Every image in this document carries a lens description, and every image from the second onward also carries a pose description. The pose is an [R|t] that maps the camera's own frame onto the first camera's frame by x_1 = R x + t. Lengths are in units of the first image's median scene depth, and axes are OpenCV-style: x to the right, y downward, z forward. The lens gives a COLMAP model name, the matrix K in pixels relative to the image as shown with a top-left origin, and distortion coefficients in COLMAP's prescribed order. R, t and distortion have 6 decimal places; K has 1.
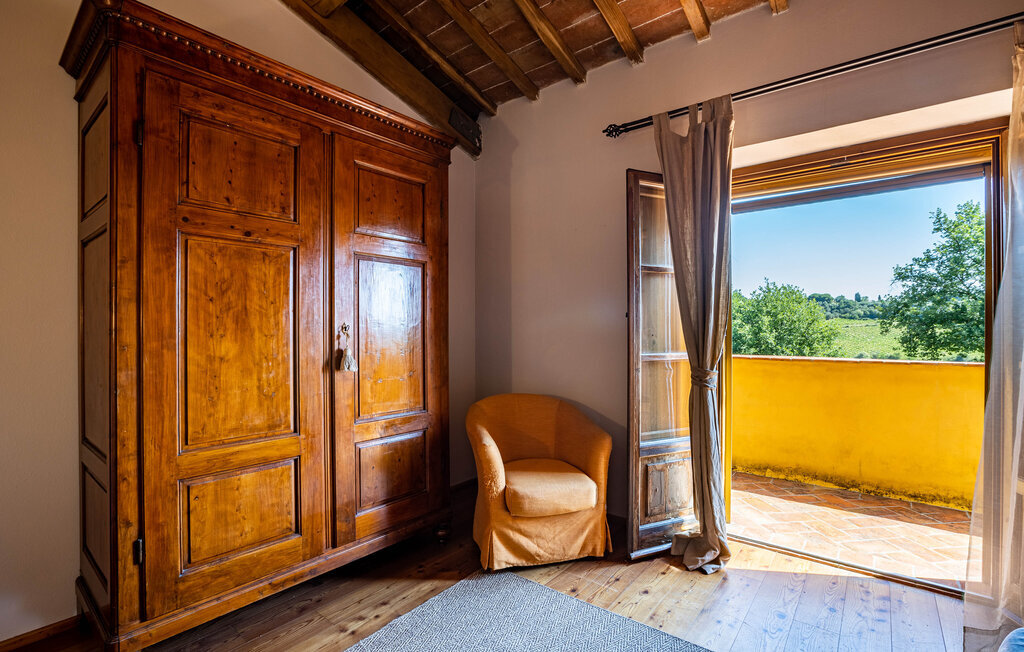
lens RADIAL K [[458.7, 0, 547.7], [0, 458.7, 329.6], [0, 0, 1]] dist [-0.005990, 0.001531]
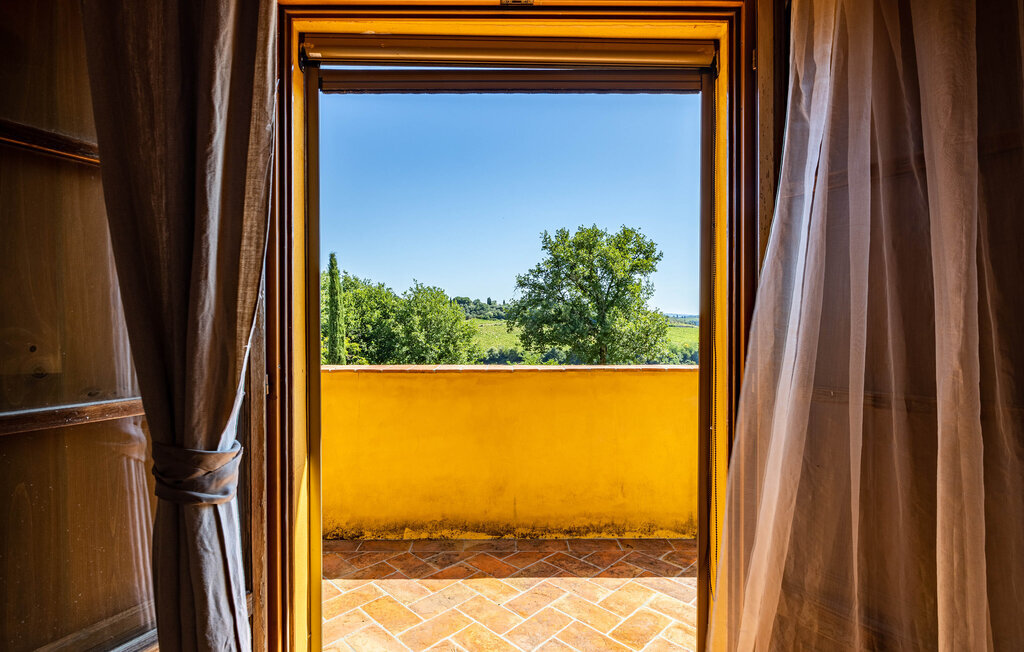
lens RADIAL K [[455.9, 0, 512.2], [0, 455.9, 329.2], [0, 0, 1]] dist [-0.002491, -0.000004]
pose [[0.797198, -0.002584, 0.603712, 0.204127], [0.001859, 0.999997, 0.001825, -0.002632], [-0.603715, -0.000333, 0.797200, 0.371158]]
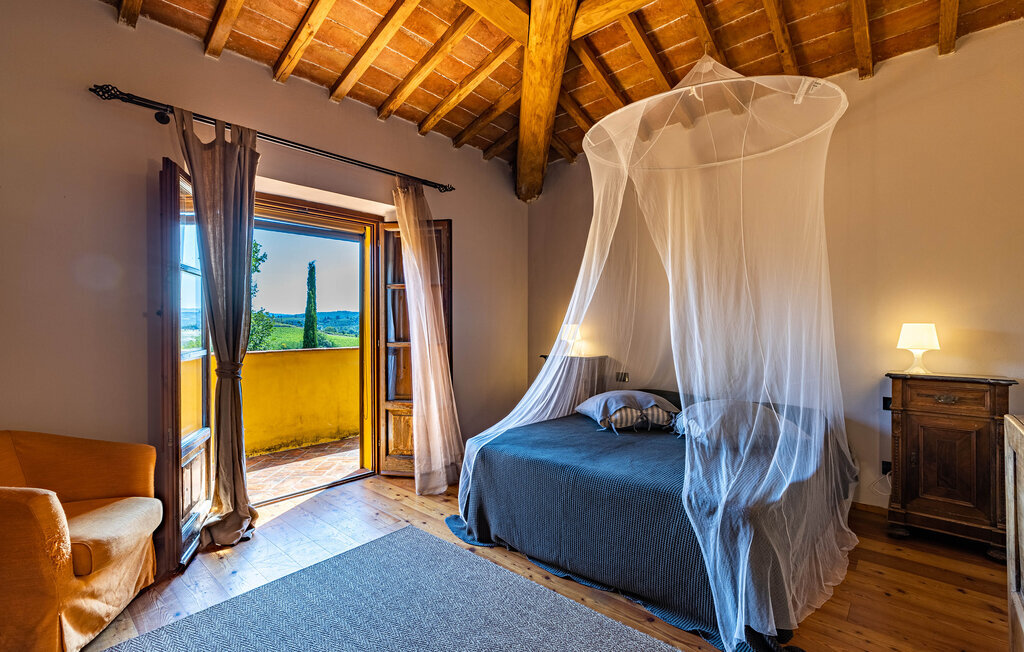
lens RADIAL K [[458.7, 0, 503.7], [0, 458.7, 328.2], [0, 0, 1]] dist [-0.005990, 0.001531]
pose [[0.105587, -0.005781, 0.994393, -0.439421], [0.007312, 0.999961, 0.005037, 0.000603], [-0.994383, 0.006739, 0.105625, 0.143050]]
